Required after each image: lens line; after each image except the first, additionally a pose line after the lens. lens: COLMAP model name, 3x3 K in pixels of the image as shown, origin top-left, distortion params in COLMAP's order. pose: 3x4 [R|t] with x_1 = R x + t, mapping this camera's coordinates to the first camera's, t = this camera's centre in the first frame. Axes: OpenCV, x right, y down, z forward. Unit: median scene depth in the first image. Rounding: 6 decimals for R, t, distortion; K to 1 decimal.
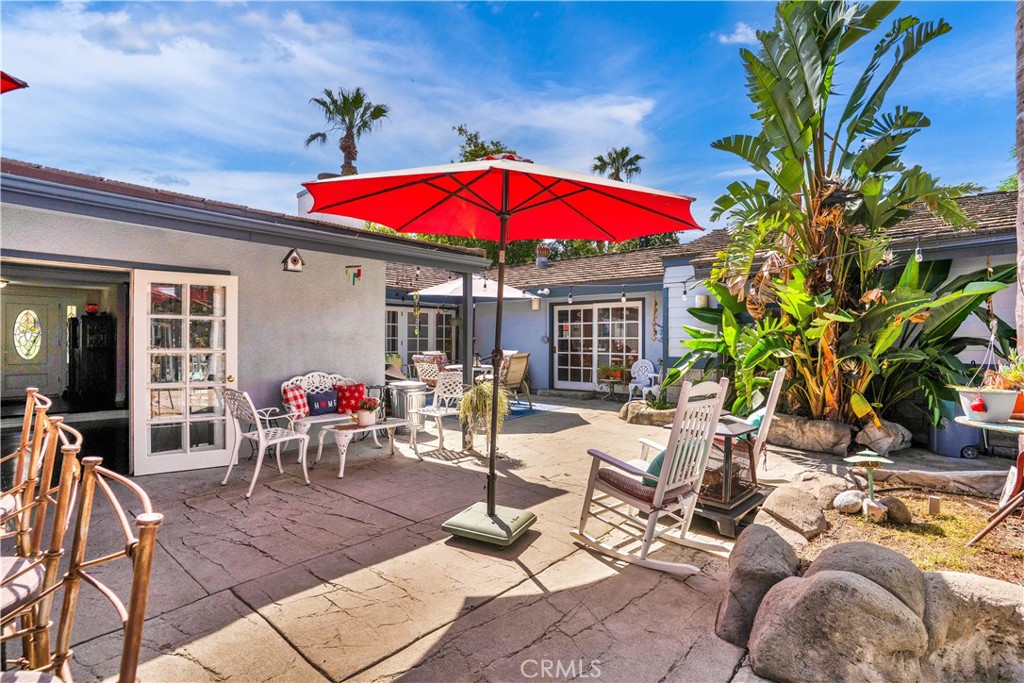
lens RADIAL K [[496.8, 0, 511.1], [0, 496.8, 329.9], [0, 0, 1]] dist [-0.017546, -0.000021]
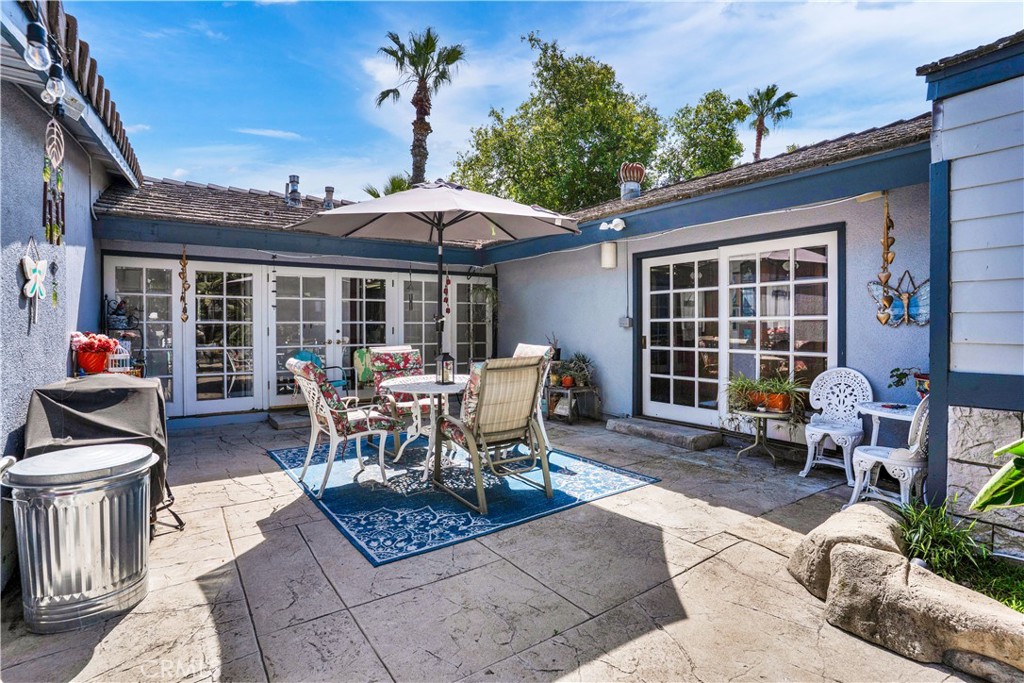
lens RADIAL K [[506.9, 0, 509.1], [0, 506.9, 320.3], [0, 0, 1]] dist [-0.030901, 0.000169]
pose [[0.967469, -0.008256, -0.252853, 0.086336], [0.011235, 0.999883, 0.010338, 0.010075], [0.252738, -0.012843, 0.967449, 0.448437]]
